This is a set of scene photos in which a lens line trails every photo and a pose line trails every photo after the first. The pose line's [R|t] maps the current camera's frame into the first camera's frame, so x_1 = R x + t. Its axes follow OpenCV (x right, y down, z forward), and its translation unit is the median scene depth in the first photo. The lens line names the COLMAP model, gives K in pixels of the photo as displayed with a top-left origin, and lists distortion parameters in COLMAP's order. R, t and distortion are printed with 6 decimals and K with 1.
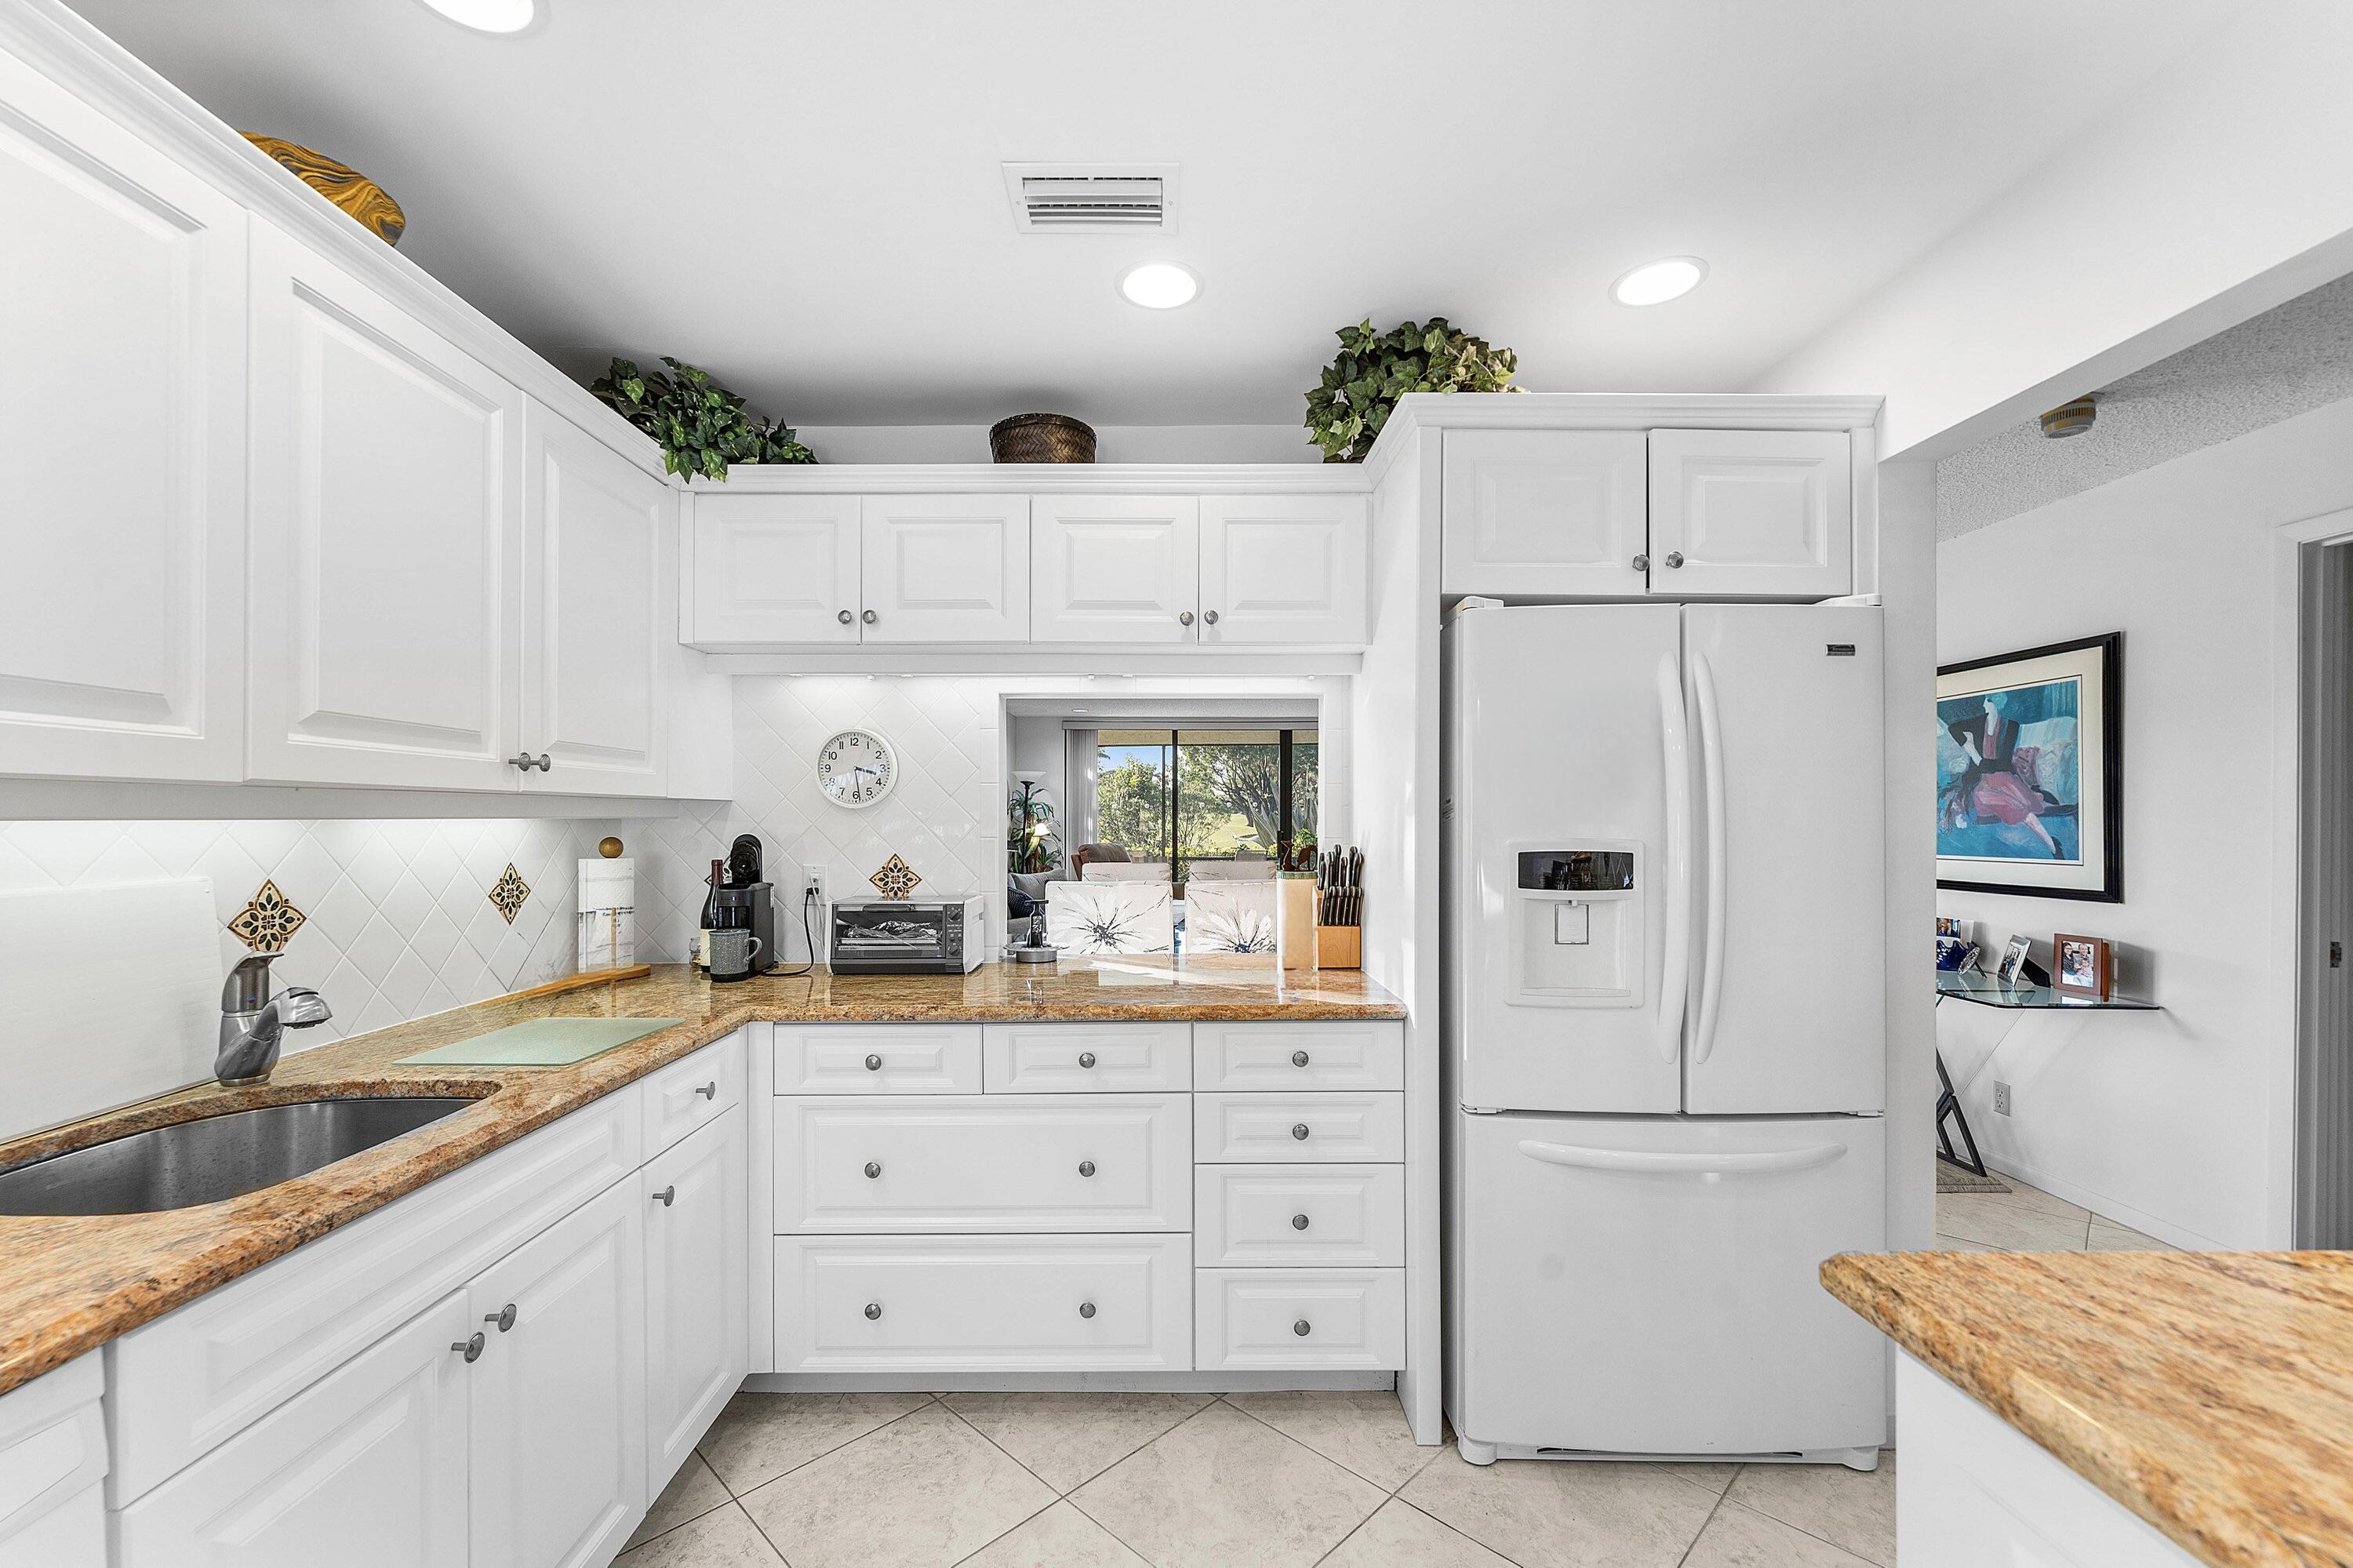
lens RADIAL K [[987.3, 0, 1150.0], [0, 987.3, 818.7], [0, 0, 1]] dist [-0.000586, 0.000214]
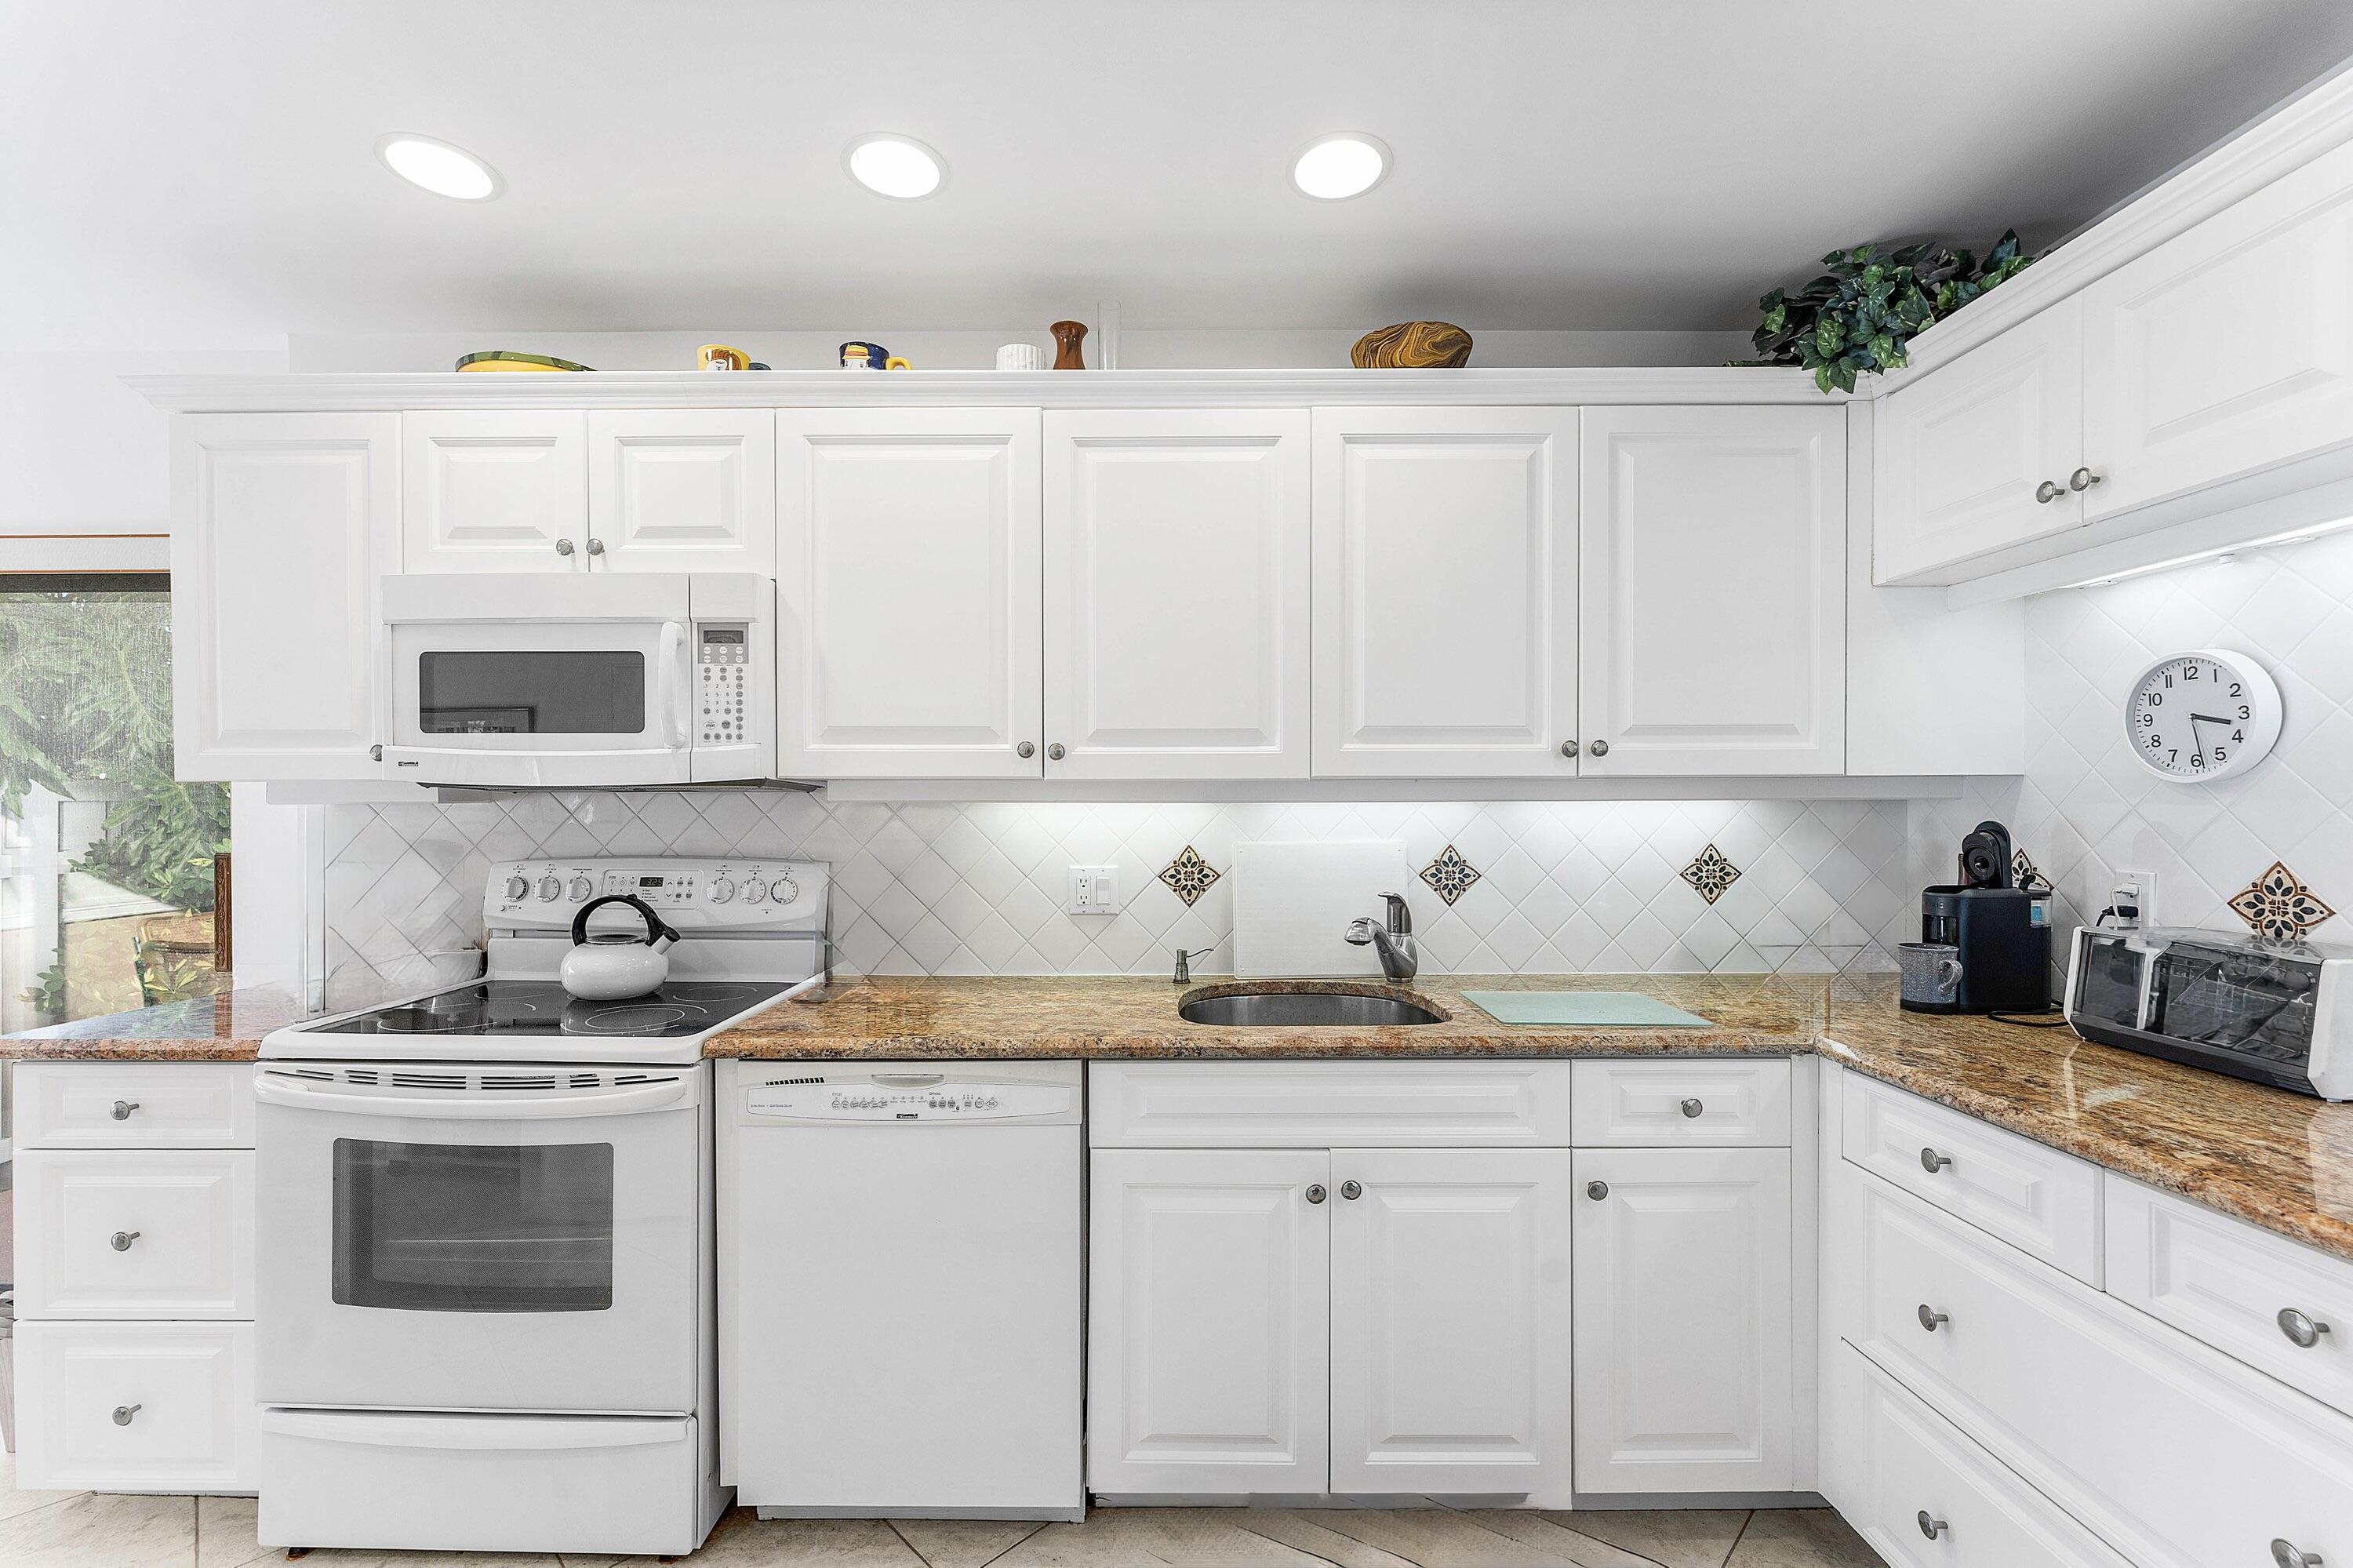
lens RADIAL K [[956.7, 0, 1138.9], [0, 956.7, 813.5], [0, 0, 1]] dist [-0.002037, -0.000403]
pose [[0.007327, 0.012581, -0.999894, 0.298142], [0.002767, 0.999917, 0.012602, -0.000495], [0.999969, -0.002860, 0.007292, 0.363331]]
